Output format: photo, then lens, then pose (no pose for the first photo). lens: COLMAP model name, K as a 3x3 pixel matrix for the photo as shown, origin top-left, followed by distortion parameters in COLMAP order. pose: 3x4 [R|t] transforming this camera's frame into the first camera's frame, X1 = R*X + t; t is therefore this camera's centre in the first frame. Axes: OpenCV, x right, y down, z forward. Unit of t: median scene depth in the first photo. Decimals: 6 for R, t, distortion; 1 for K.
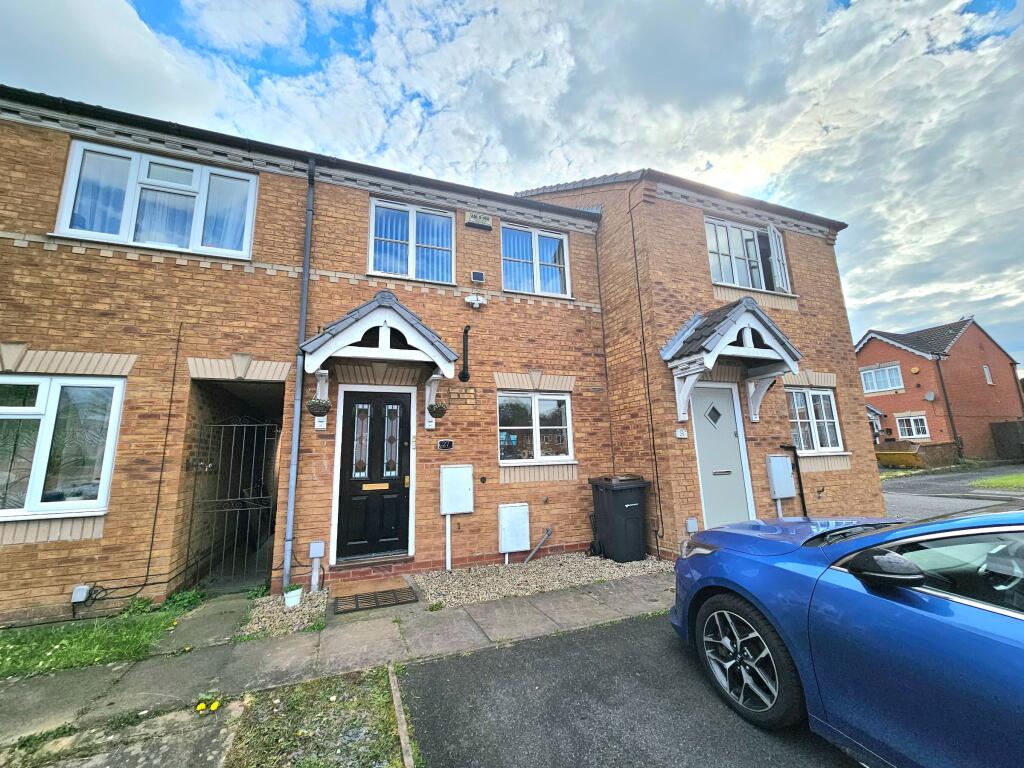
lens RADIAL K [[415.4, 0, 514.2], [0, 415.4, 376.5], [0, 0, 1]] dist [-0.000984, 0.002816]
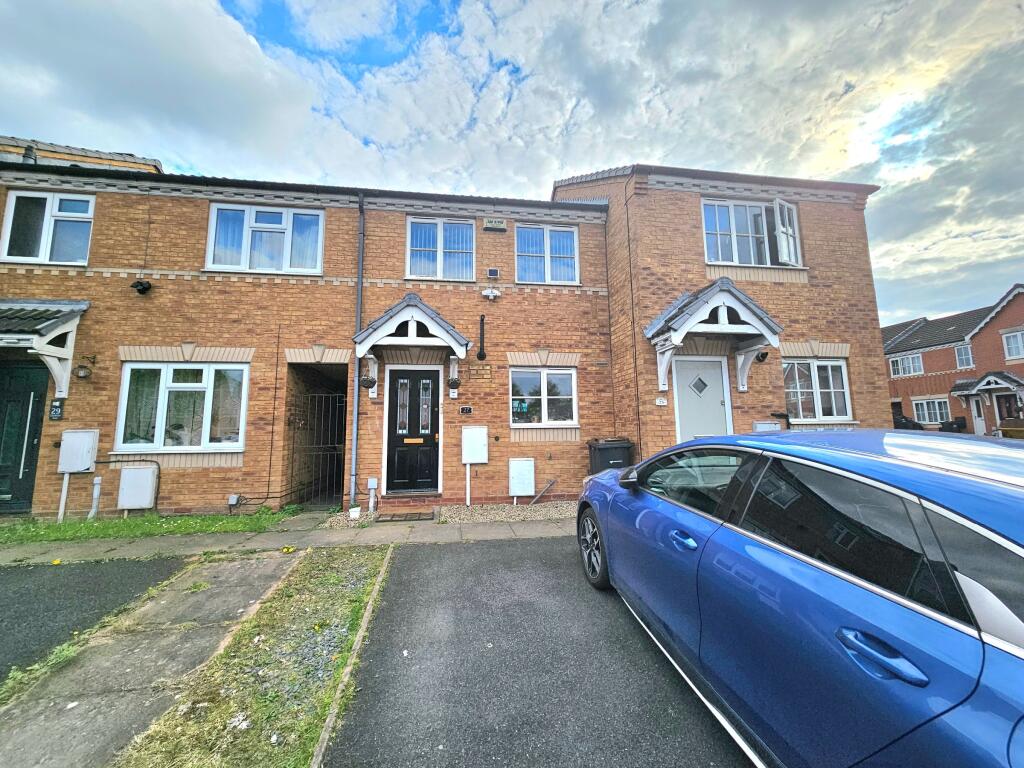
lens RADIAL K [[415.4, 0, 514.2], [0, 415.4, 376.5], [0, 0, 1]] dist [-0.000984, 0.002816]
pose [[0.975287, -0.012560, -0.220584, 0.260192], [0.026062, 0.997953, 0.058407, -0.009771], [0.219399, -0.062713, 0.973618, -0.200678]]
